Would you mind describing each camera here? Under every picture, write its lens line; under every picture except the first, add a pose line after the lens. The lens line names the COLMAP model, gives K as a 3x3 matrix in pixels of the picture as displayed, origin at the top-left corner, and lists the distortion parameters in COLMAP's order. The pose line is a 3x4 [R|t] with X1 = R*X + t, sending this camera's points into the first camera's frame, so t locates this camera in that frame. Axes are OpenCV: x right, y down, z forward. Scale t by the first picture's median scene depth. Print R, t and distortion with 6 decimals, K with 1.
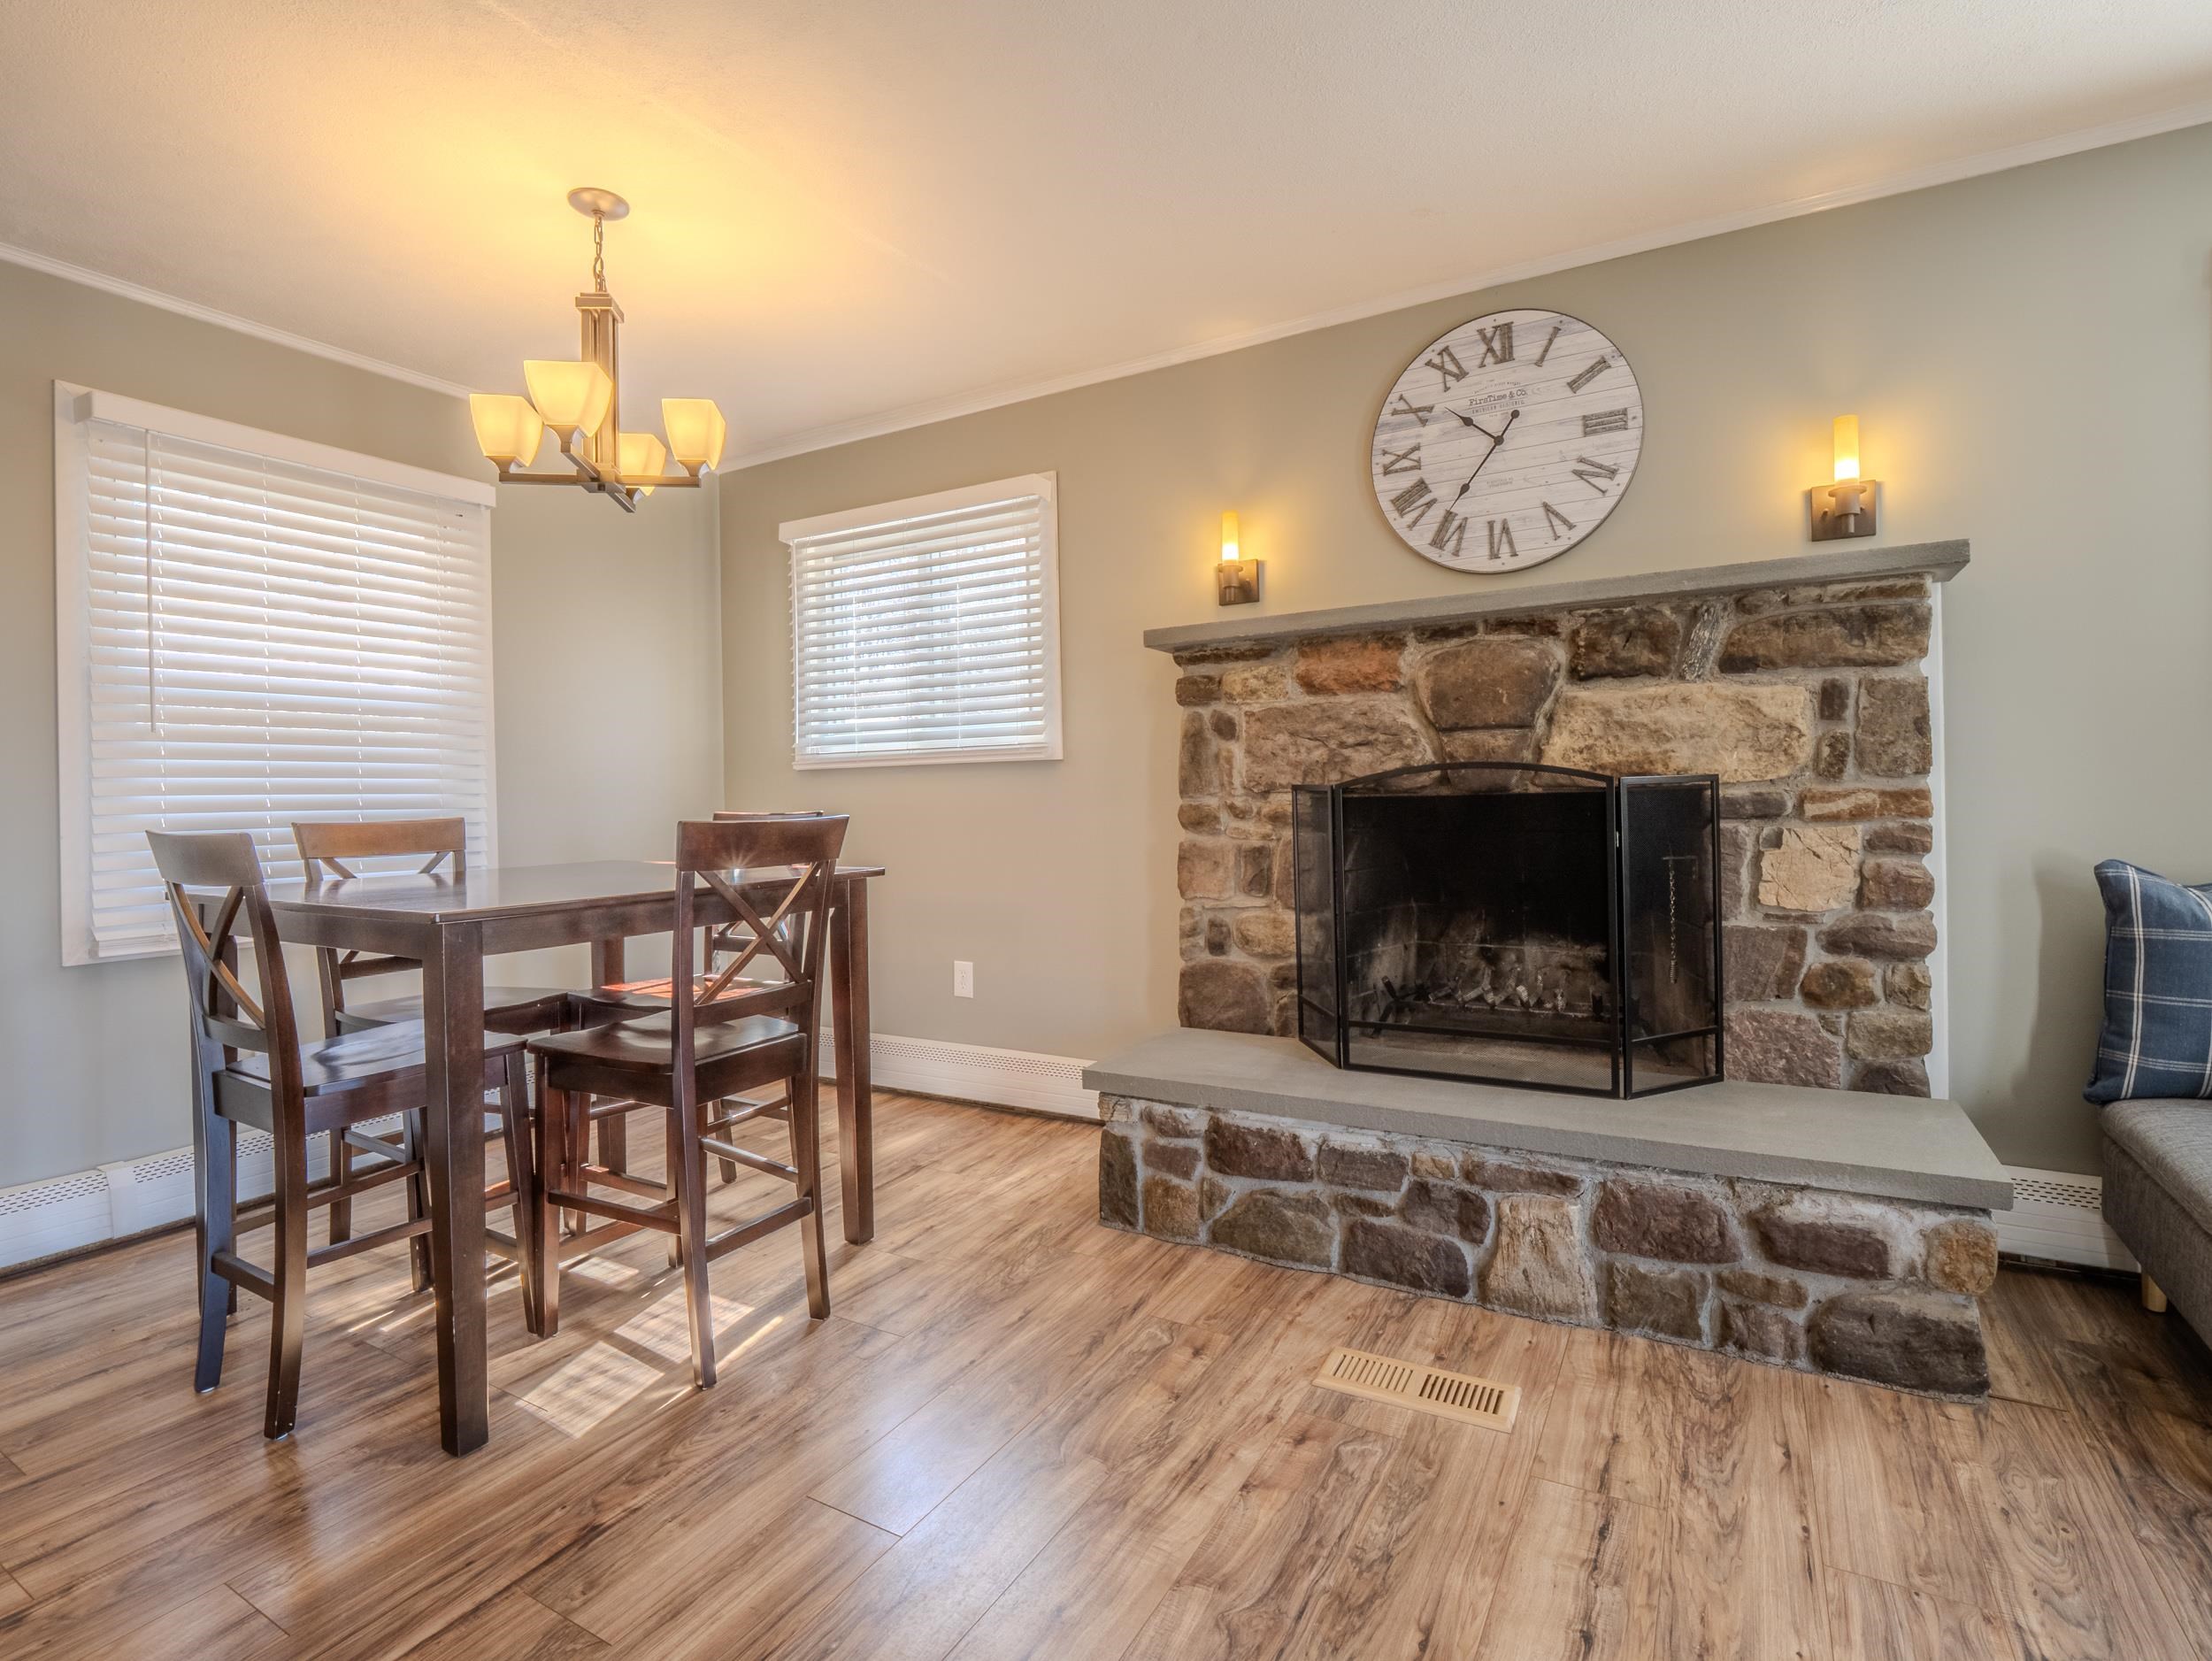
lens RADIAL K [[1070.7, 0, 1106.0], [0, 1070.7, 799.7], [0, 0, 1]] dist [-0.017753, 0.001425]
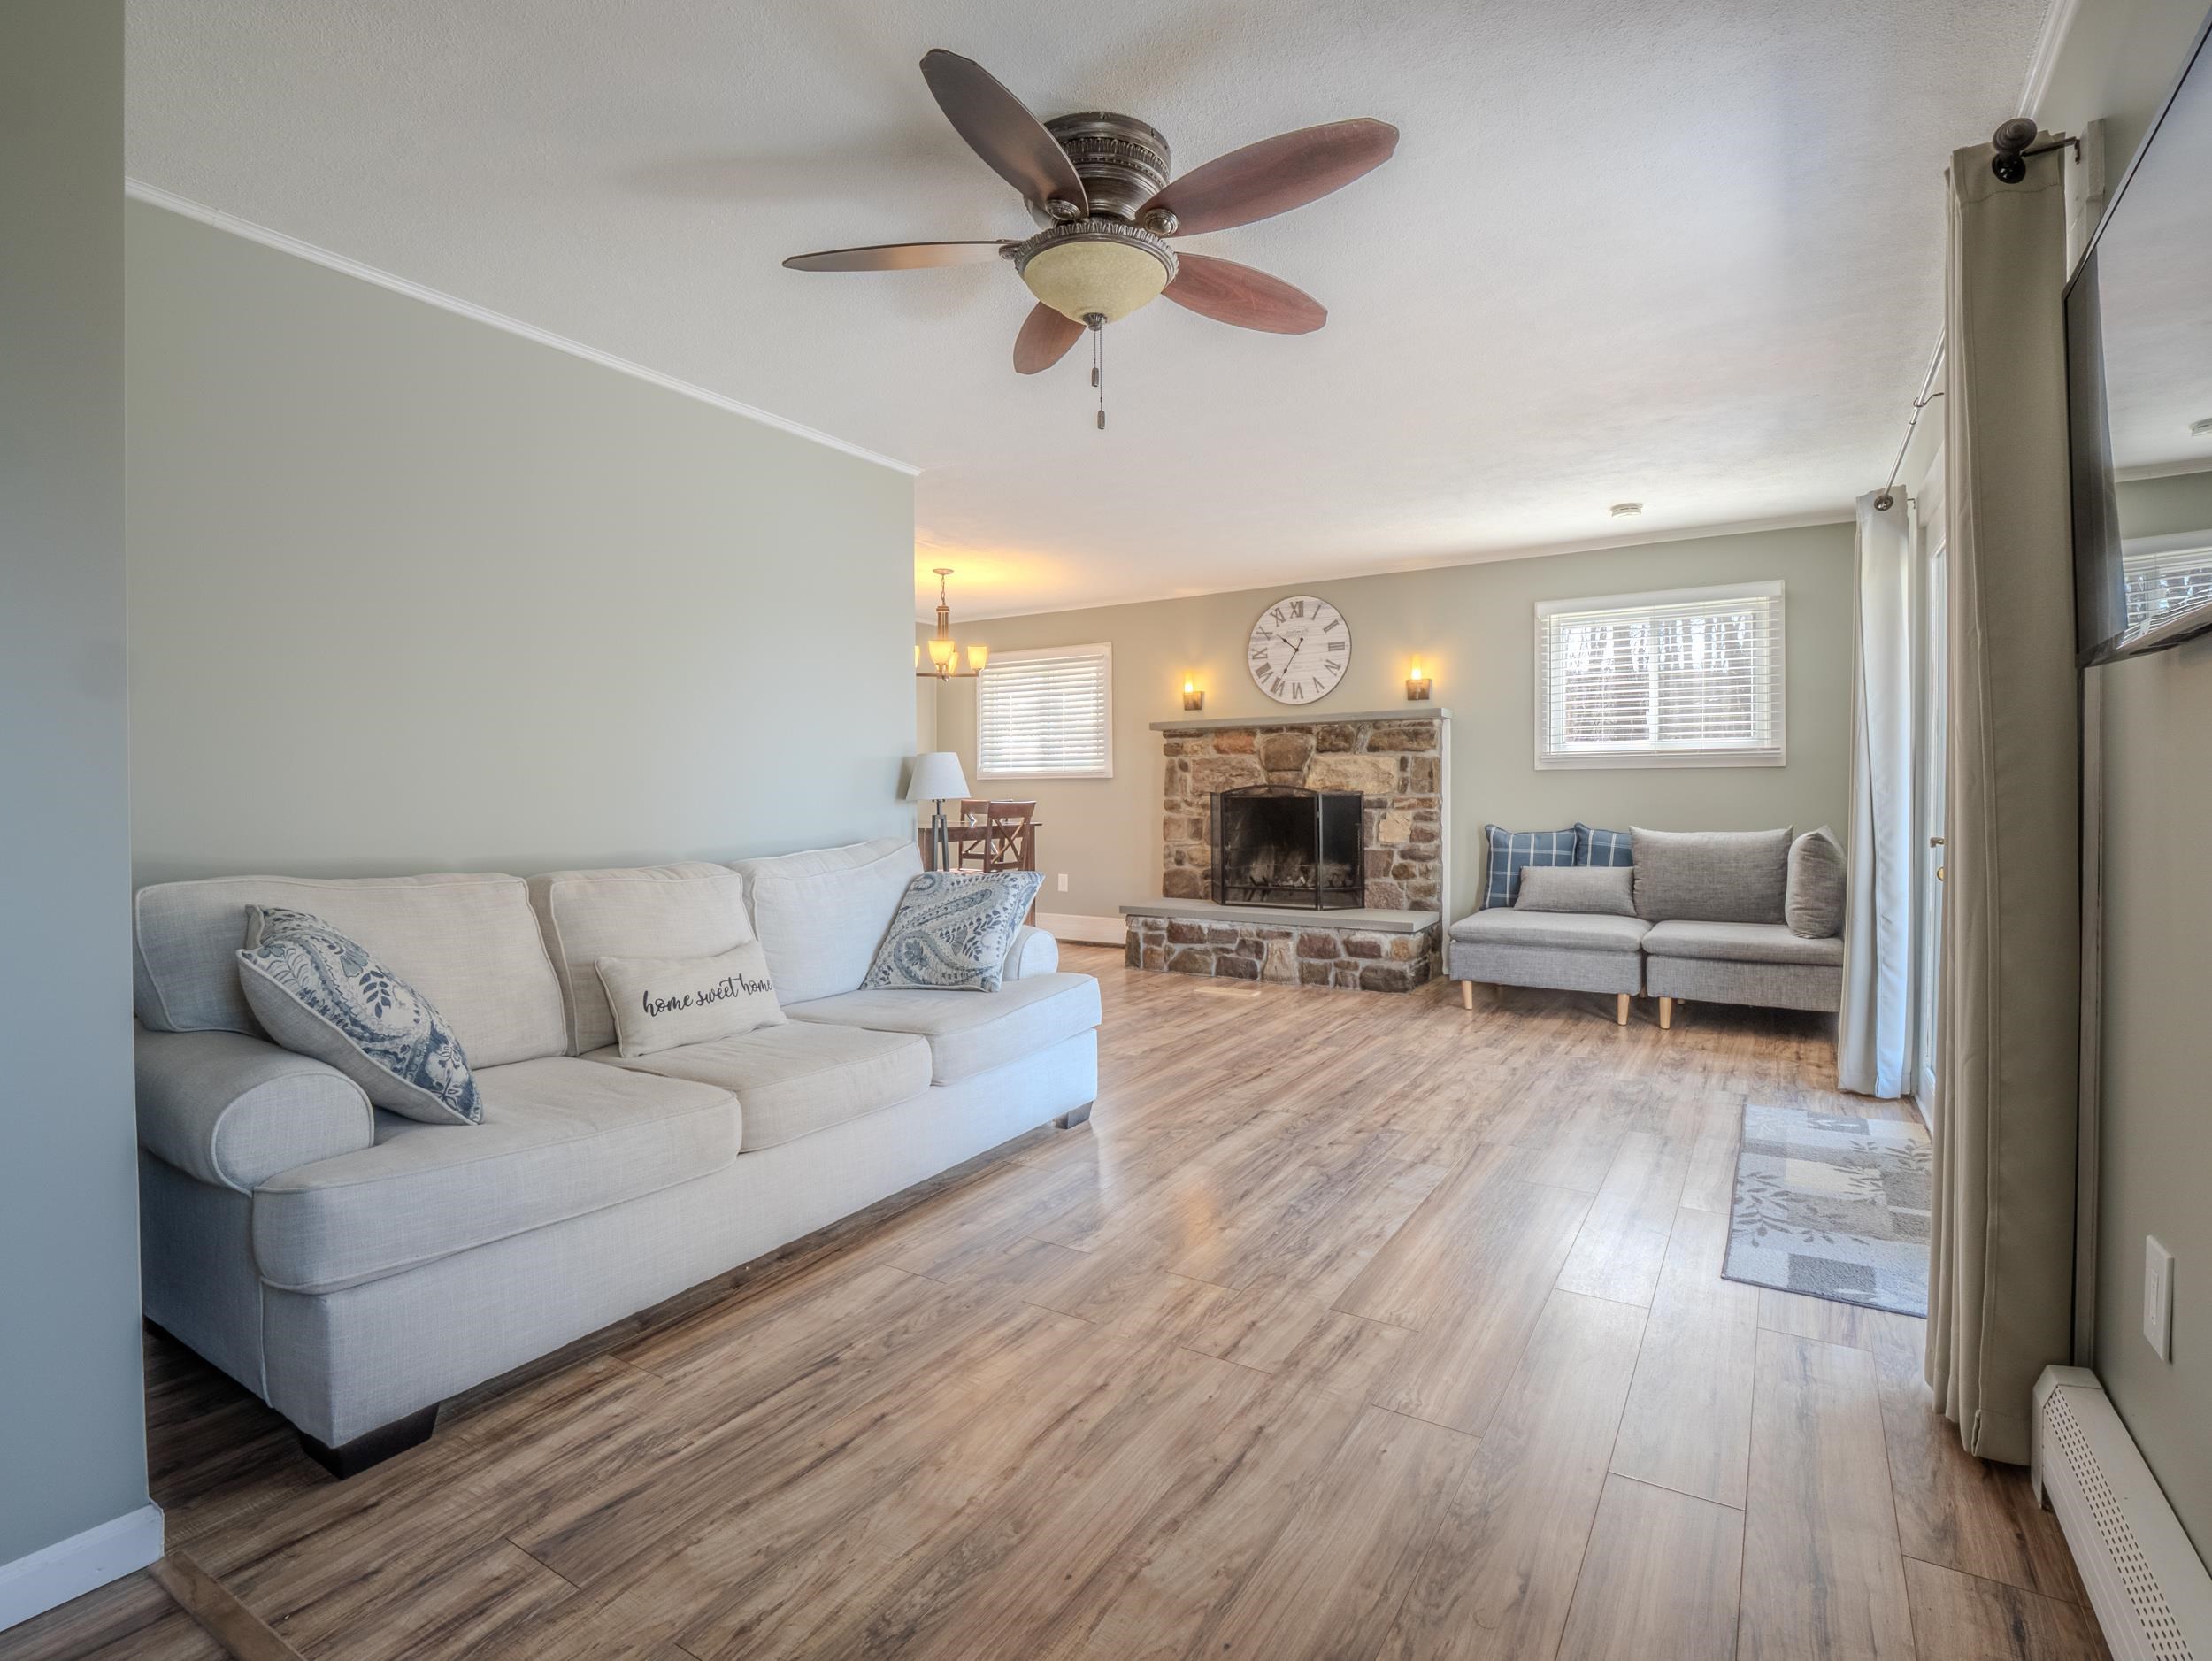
lens RADIAL K [[1070.7, 0, 1106.0], [0, 1070.7, 799.7], [0, 0, 1]] dist [-0.017753, 0.001425]
pose [[0.999056, 0.015887, -0.040443, 0.045101], [-0.015787, 0.999872, 0.002782, 0.000436], [0.040482, -0.002141, 0.999178, -1.537801]]
